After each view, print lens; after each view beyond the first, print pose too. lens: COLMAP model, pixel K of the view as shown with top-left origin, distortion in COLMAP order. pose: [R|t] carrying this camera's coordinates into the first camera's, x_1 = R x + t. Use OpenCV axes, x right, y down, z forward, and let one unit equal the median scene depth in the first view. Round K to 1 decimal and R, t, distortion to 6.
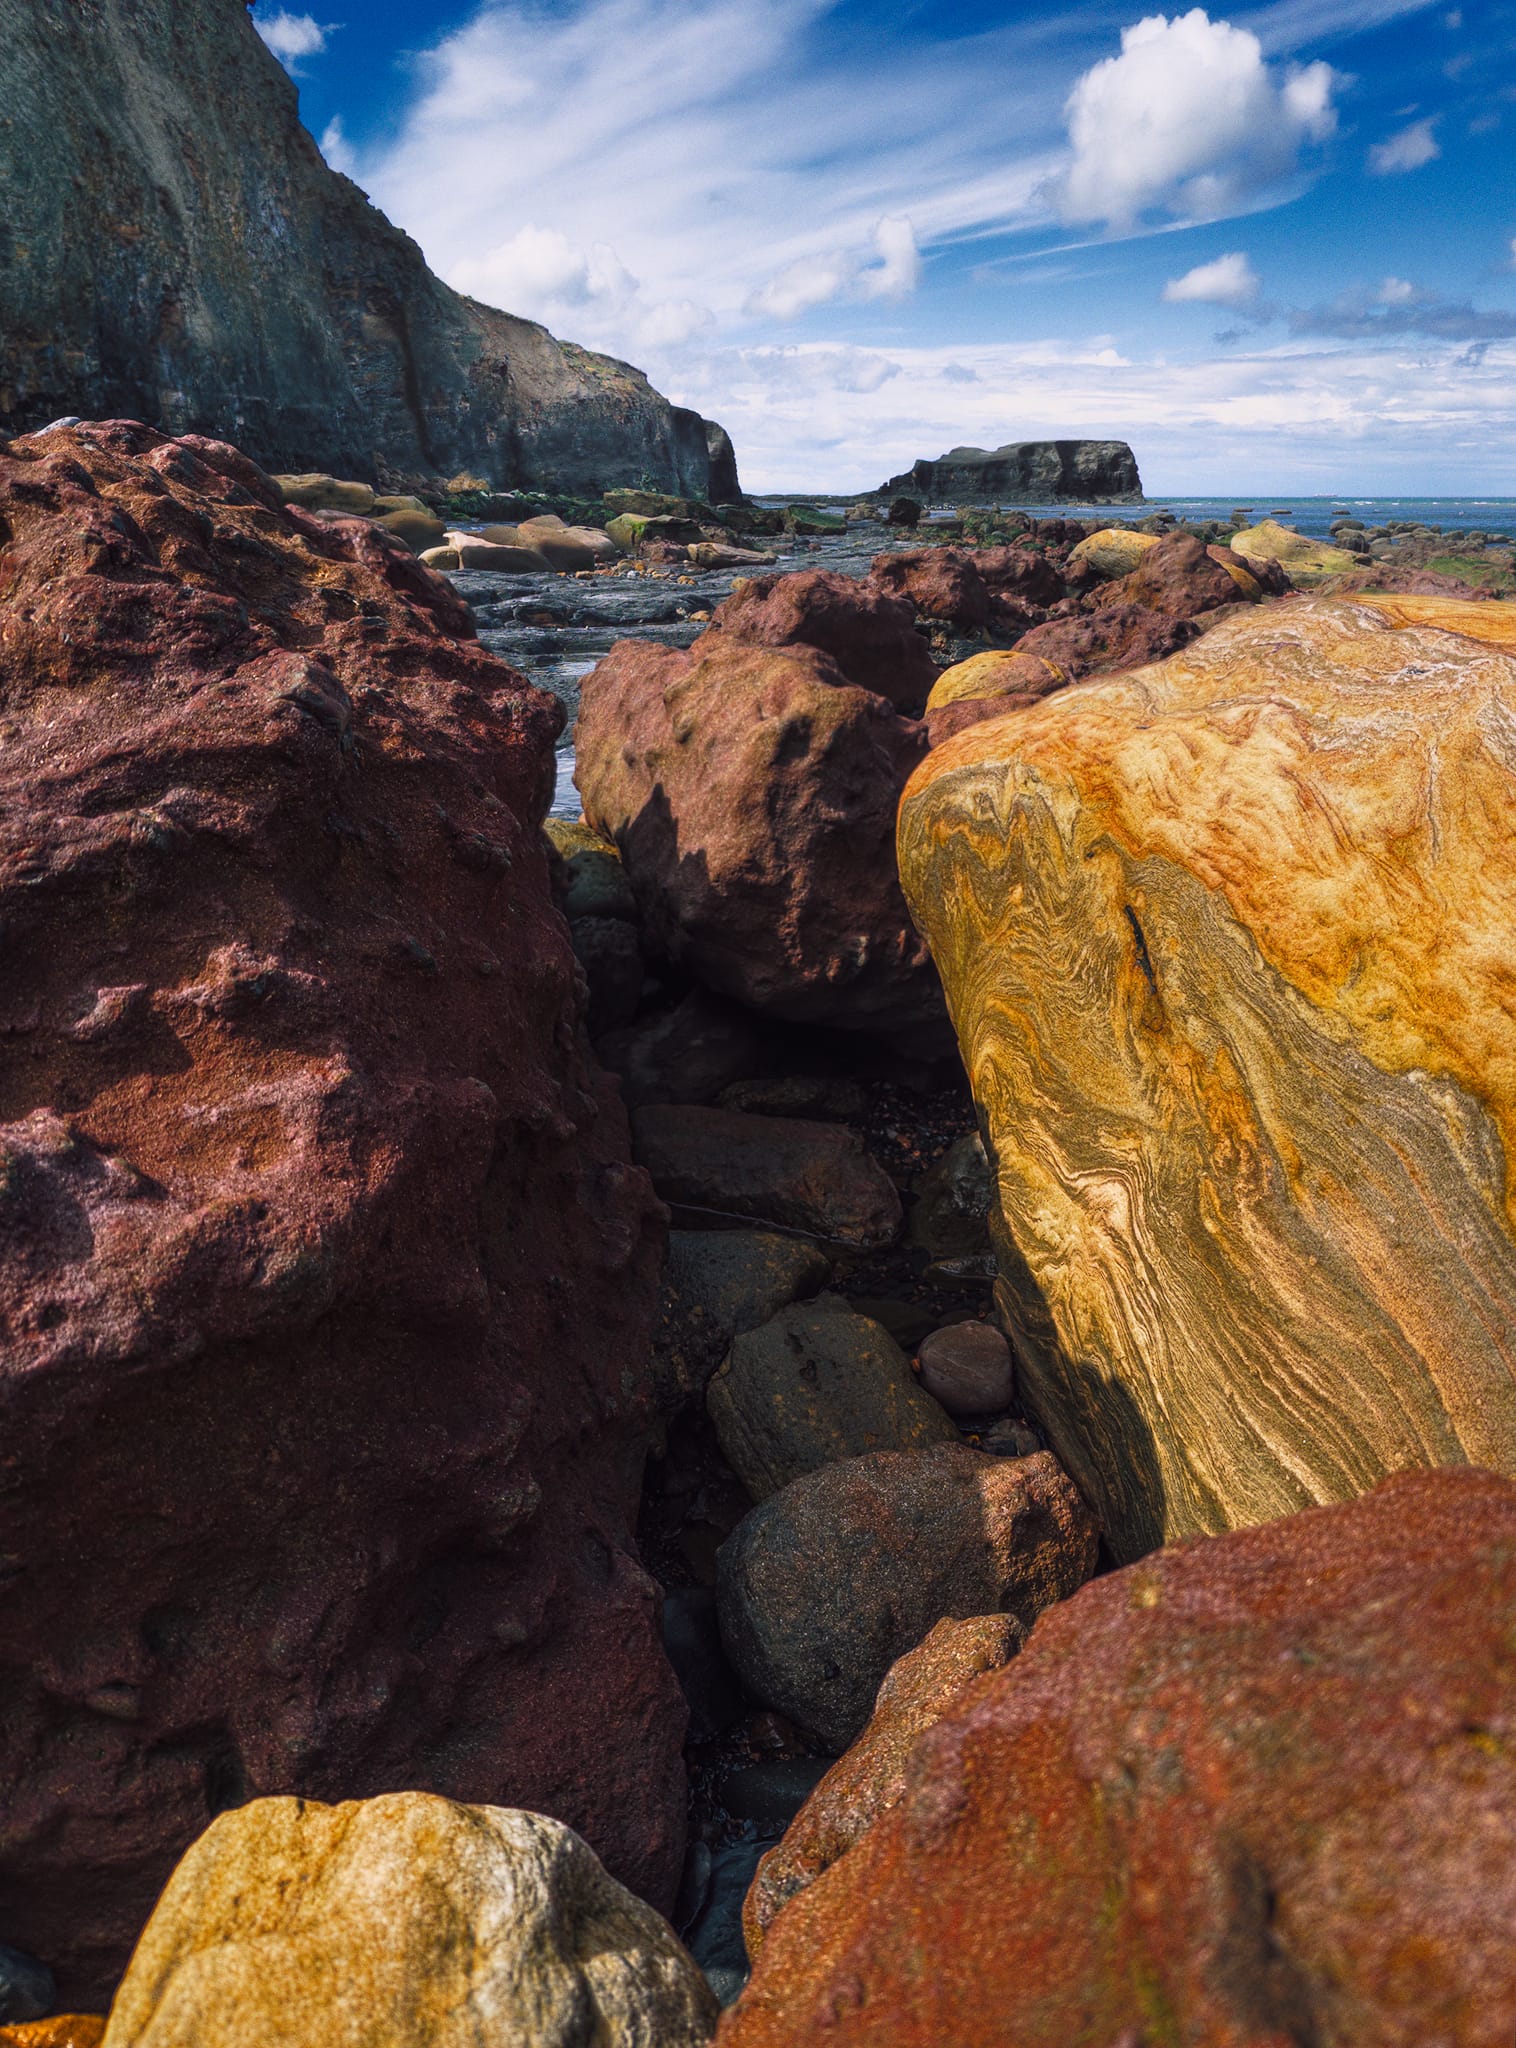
lens RADIAL K [[1510.5, 0, 758.0], [0, 1510.5, 1024.0], [0, 0, 1]] dist [0.038144, -0.046189]
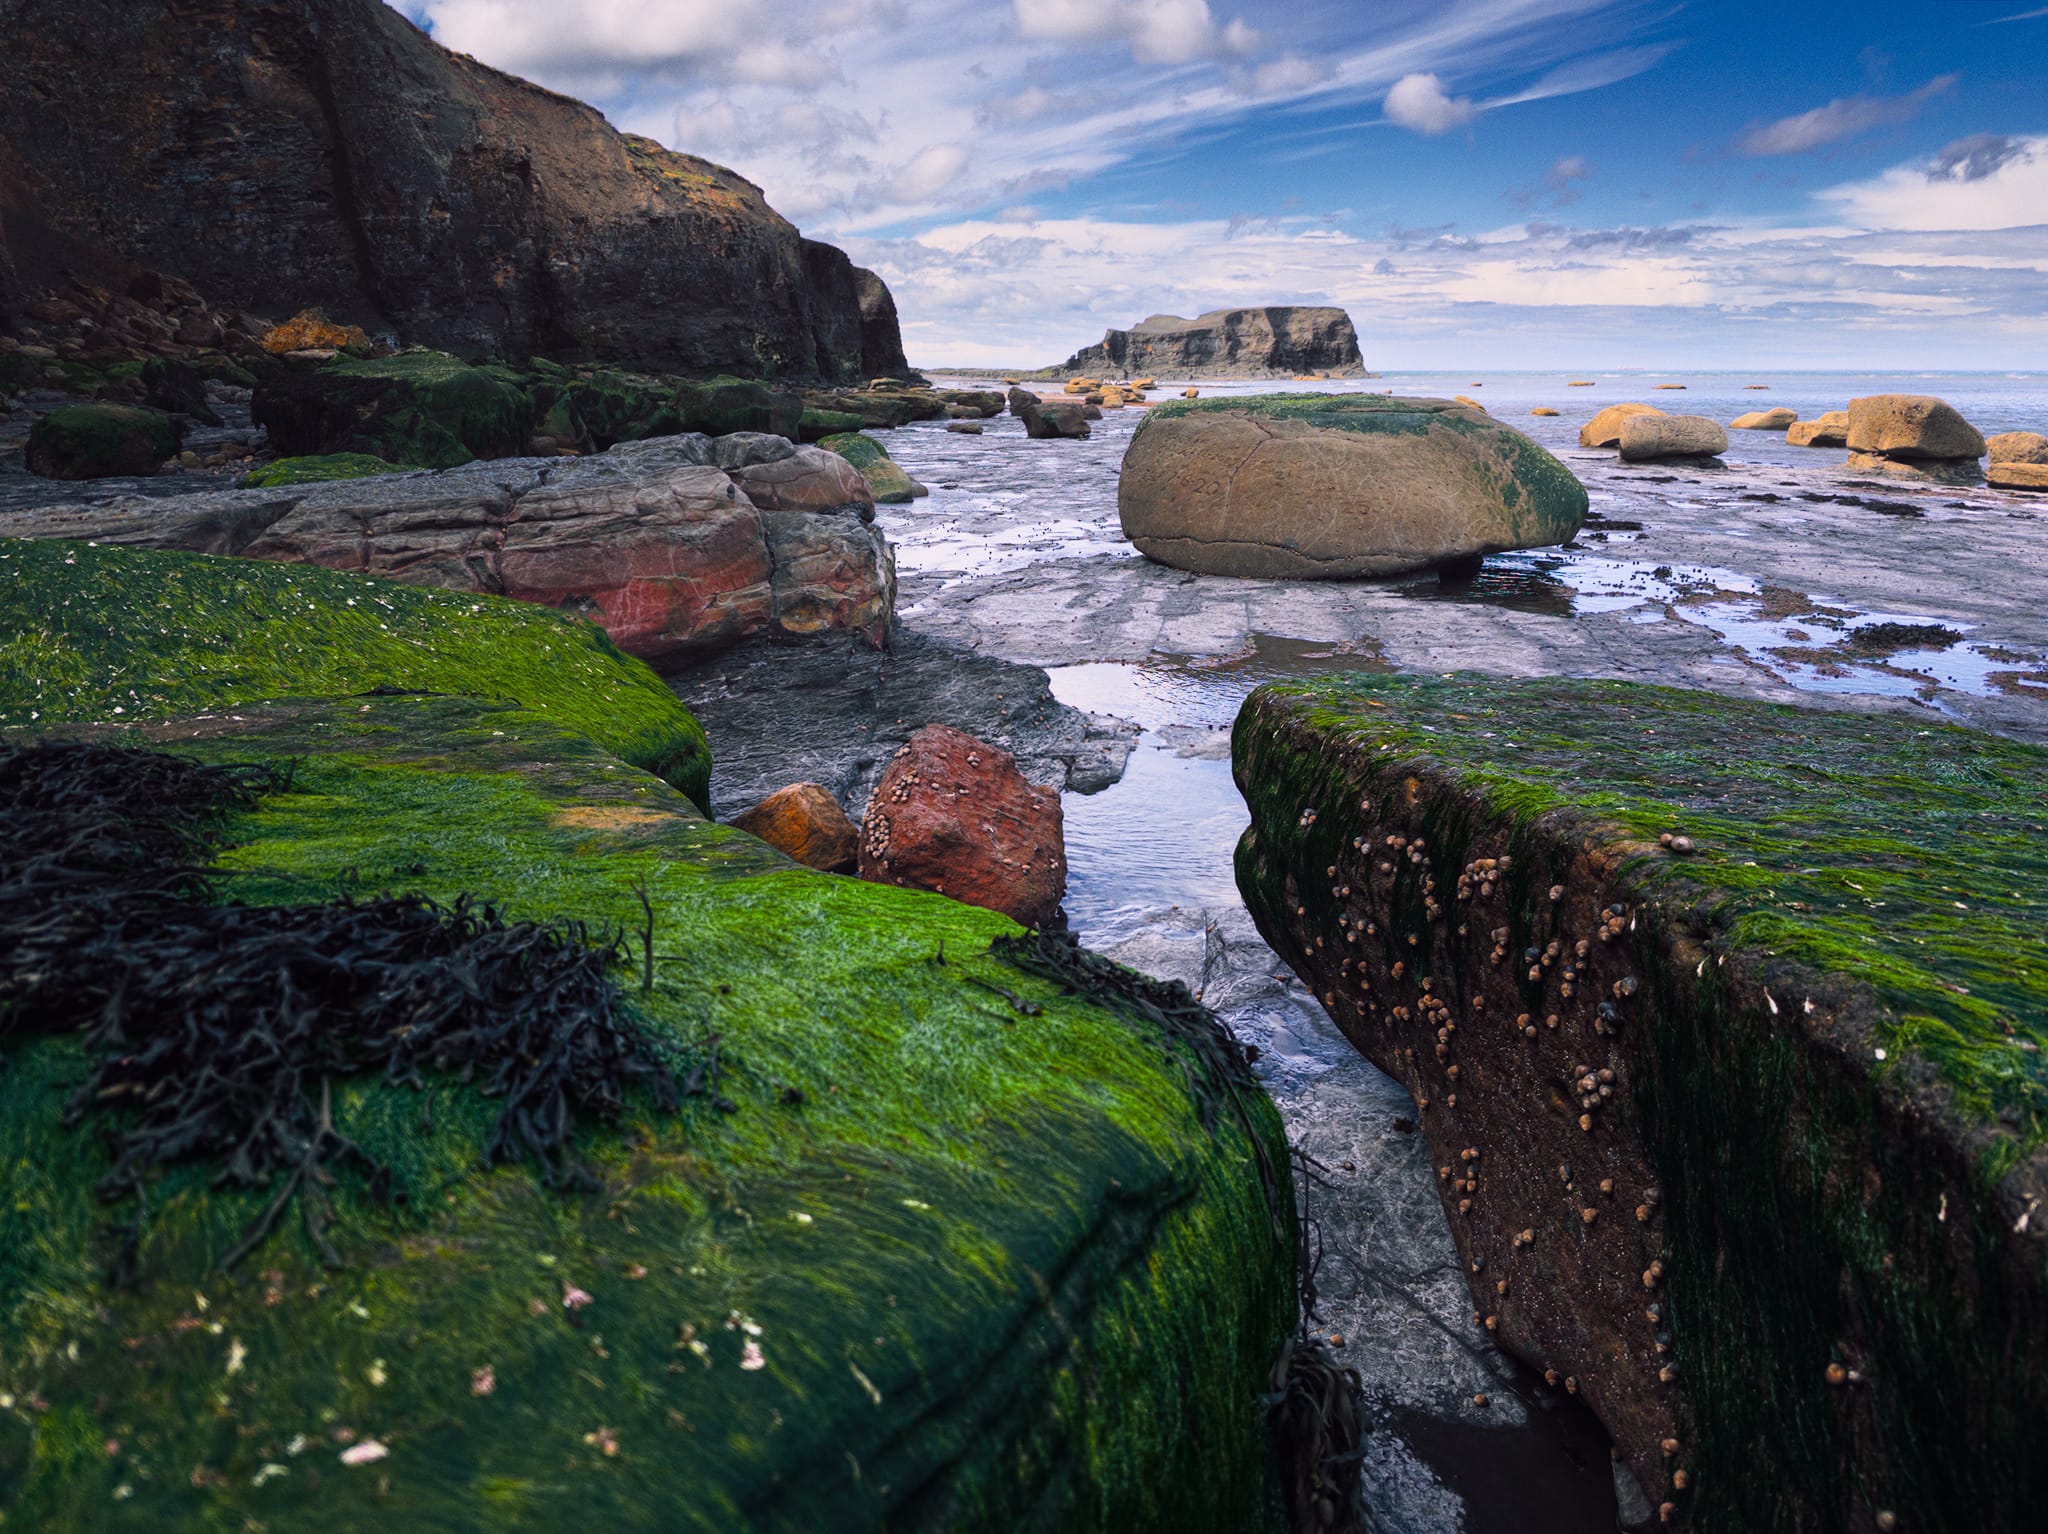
lens RADIAL K [[1517.7, 0, 1024.0], [0, 1517.7, 767.0], [0, 0, 1]] dist [0.108760, -0.138605]
pose [[0.997902, -0.020451, 0.061425, -0.005318], [0.025472, 0.996298, -0.082110, -0.123569], [-0.059518, 0.083503, 0.994729, 0.364746]]
